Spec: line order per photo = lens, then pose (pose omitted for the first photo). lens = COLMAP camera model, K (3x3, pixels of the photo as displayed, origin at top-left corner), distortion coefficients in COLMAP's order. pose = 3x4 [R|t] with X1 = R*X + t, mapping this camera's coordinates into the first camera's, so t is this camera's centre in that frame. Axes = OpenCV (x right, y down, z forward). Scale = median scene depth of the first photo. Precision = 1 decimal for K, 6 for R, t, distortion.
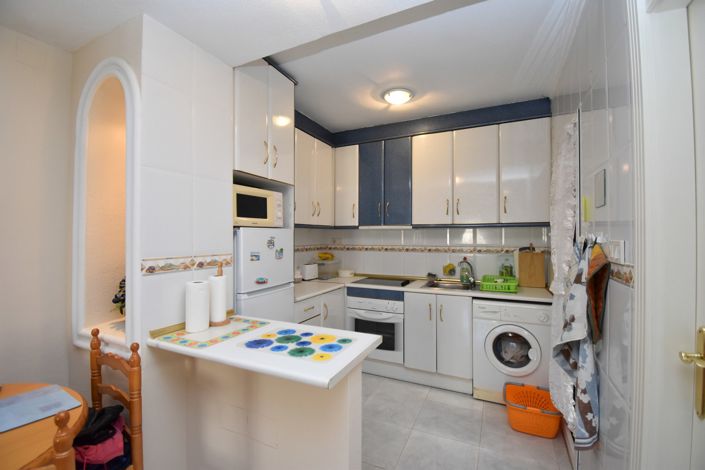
lens RADIAL K [[309.3, 0, 352.5], [0, 309.3, 235.0], [0, 0, 1]] dist [0.021828, -0.027046]
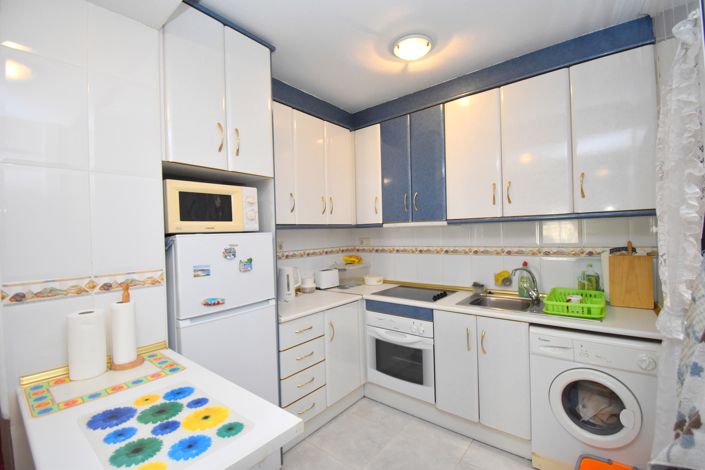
lens RADIAL K [[309.3, 0, 352.5], [0, 309.3, 235.0], [0, 0, 1]] dist [0.021828, -0.027046]
pose [[0.971200, -0.026269, -0.236814, 0.169638], [0.029827, 0.999489, 0.011454, -0.013505], [0.236392, -0.018188, 0.971488, 0.235391]]
